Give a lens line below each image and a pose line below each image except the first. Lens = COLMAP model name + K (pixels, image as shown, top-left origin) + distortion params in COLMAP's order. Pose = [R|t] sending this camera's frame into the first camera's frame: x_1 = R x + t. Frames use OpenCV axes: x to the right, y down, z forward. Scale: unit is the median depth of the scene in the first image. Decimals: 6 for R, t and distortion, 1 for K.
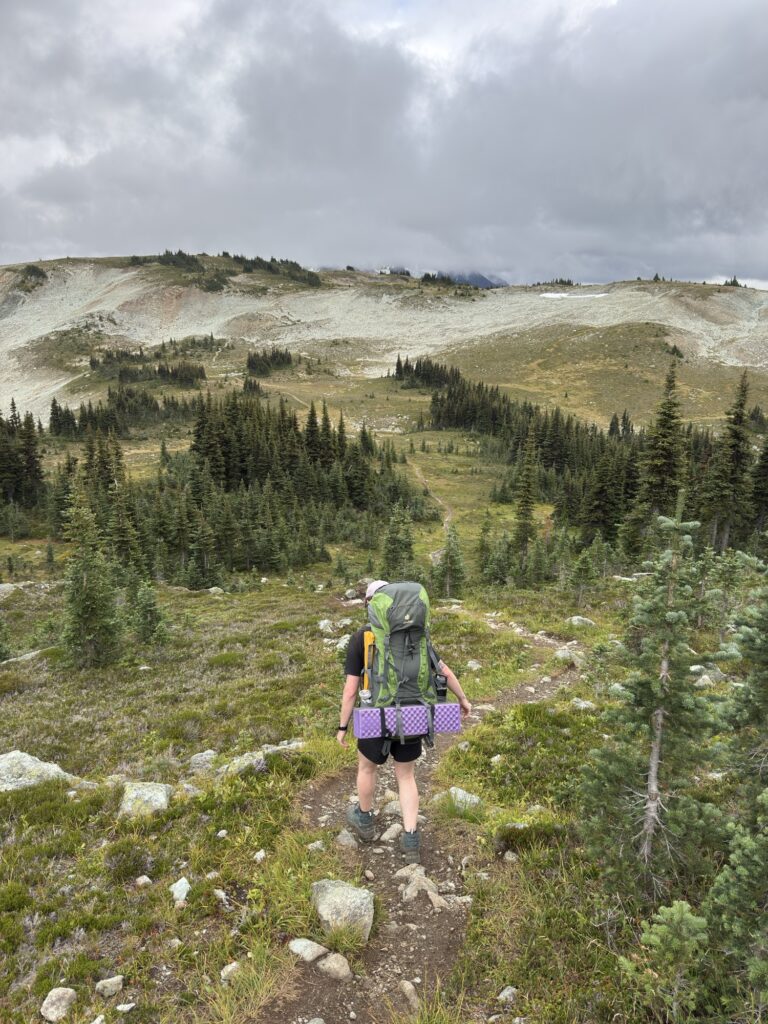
lens RADIAL K [[735.8, 0, 384.3], [0, 735.8, 513.4], [0, 0, 1]] dist [0.081963, -0.005168]
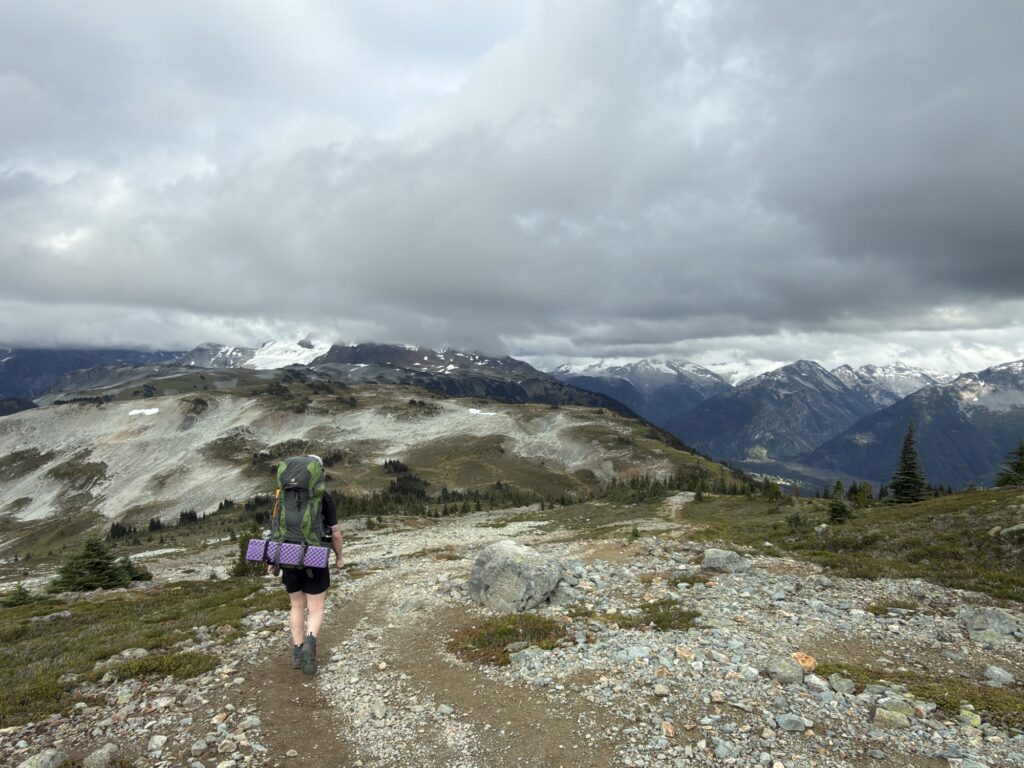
lens RADIAL K [[624.1, 0, 510.6], [0, 624.1, 385.1], [0, 0, 1]] dist [0.000395, -0.001145]
pose [[0.988055, -0.011044, 0.153709, 0.075579], [0.045572, 0.973758, -0.222976, 0.025430], [-0.147212, 0.227318, 0.962629, -0.772831]]
